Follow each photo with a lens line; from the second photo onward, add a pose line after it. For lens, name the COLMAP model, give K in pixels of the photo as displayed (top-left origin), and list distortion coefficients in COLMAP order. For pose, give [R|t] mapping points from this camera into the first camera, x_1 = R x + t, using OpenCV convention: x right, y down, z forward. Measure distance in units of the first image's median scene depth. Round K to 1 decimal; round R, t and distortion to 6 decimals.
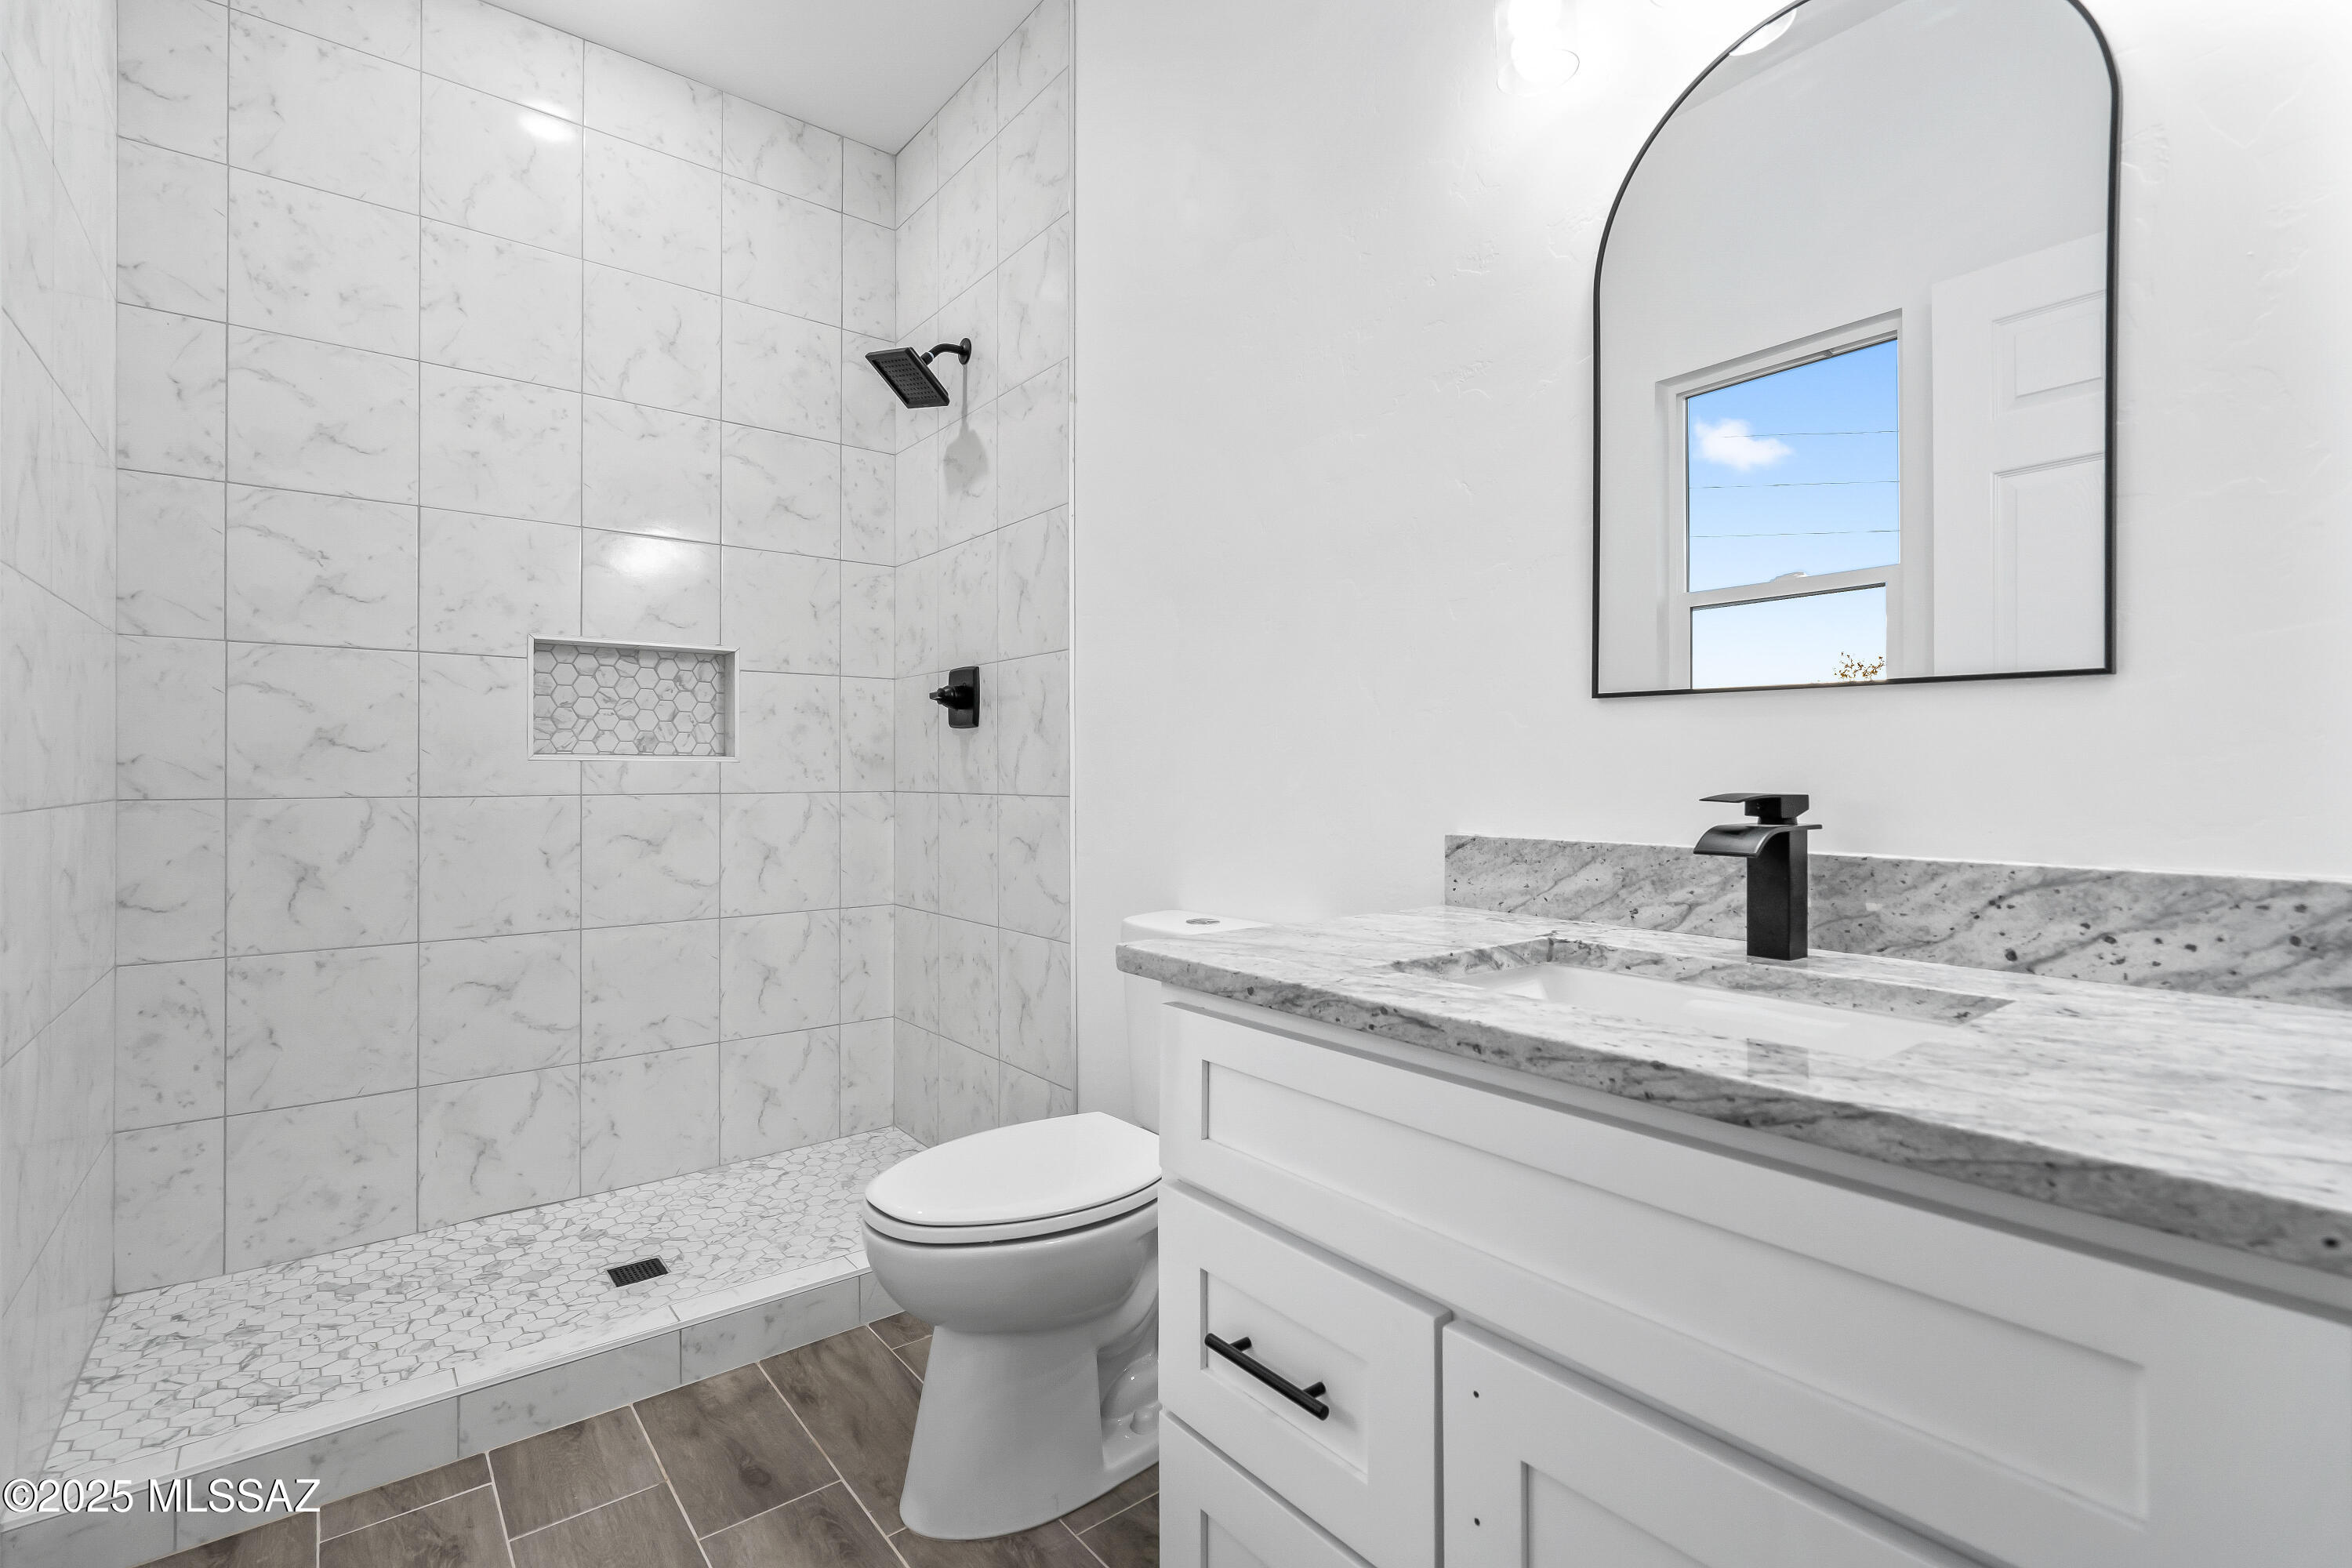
lens RADIAL K [[1070.4, 0, 1164.5], [0, 1070.4, 774.9], [0, 0, 1]] dist [-0.004348, 0.002195]
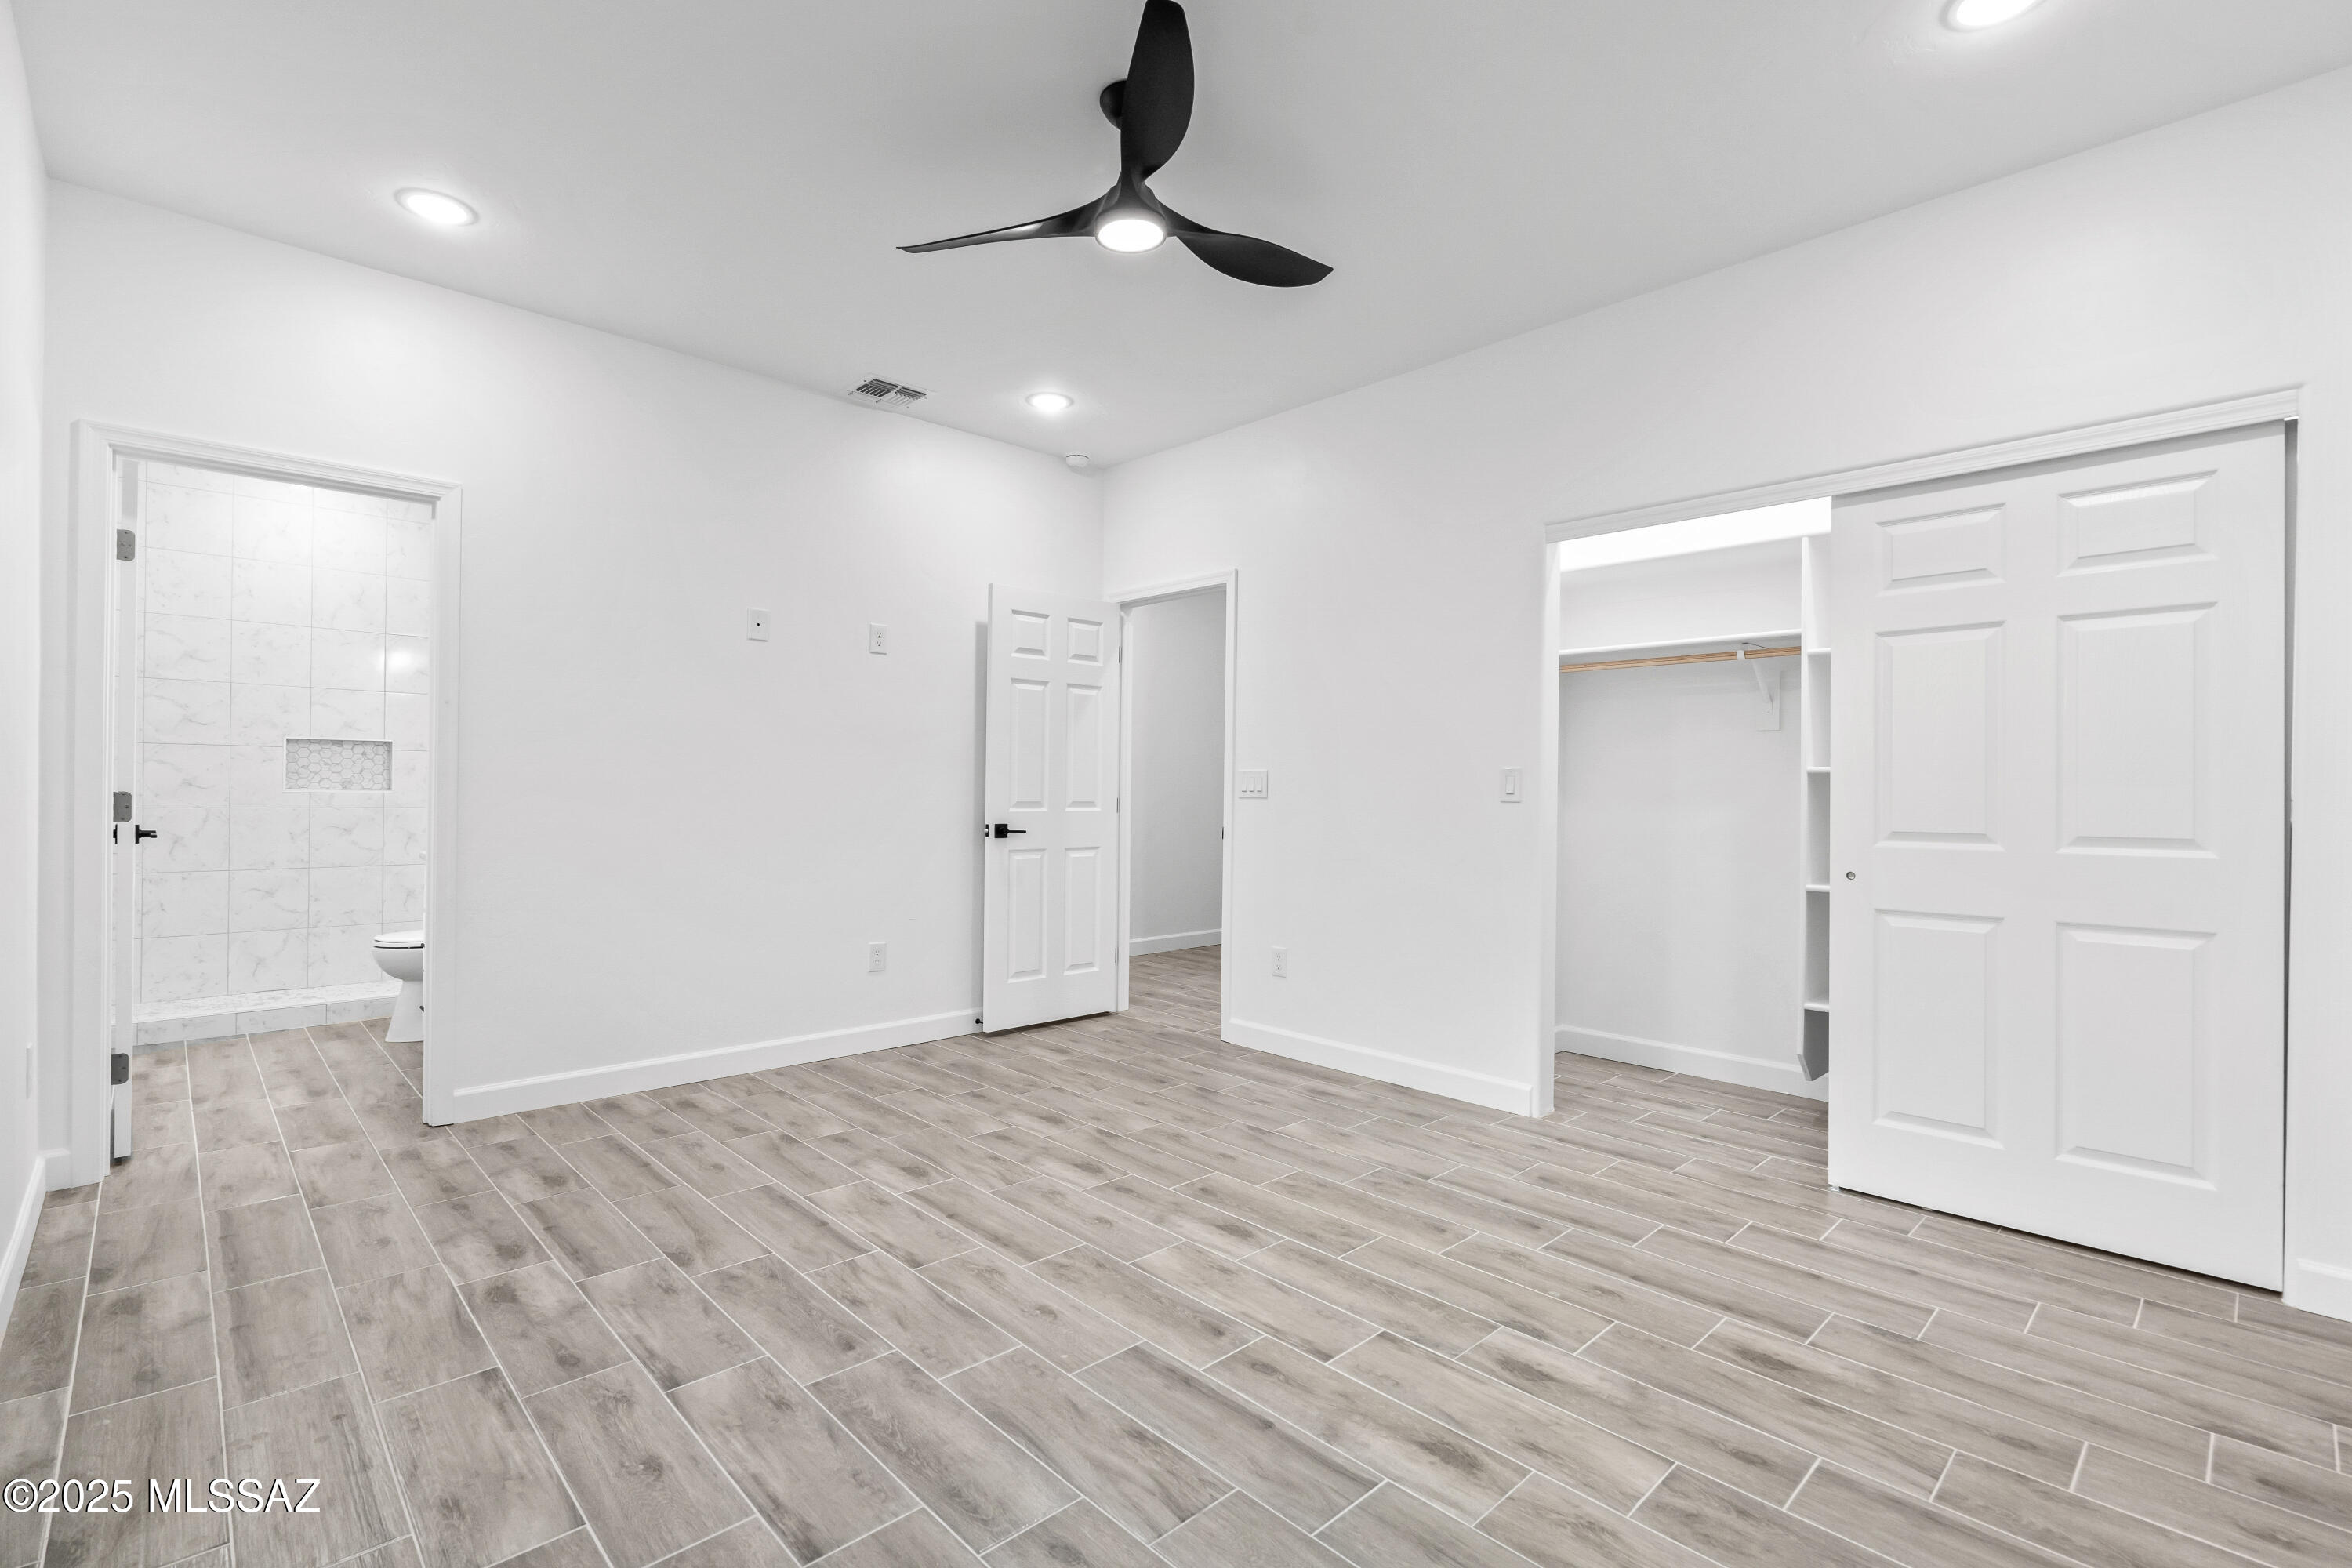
lens RADIAL K [[1070.4, 0, 1170.7], [0, 1070.4, 794.7], [0, 0, 1]] dist [-0.004348, 0.002195]
pose [[0.998439, -0.001008, 0.055843, 1.063534], [0.001616, 0.999940, -0.010831, 0.018001], [-0.055828, 0.010904, 0.998381, -1.254834]]
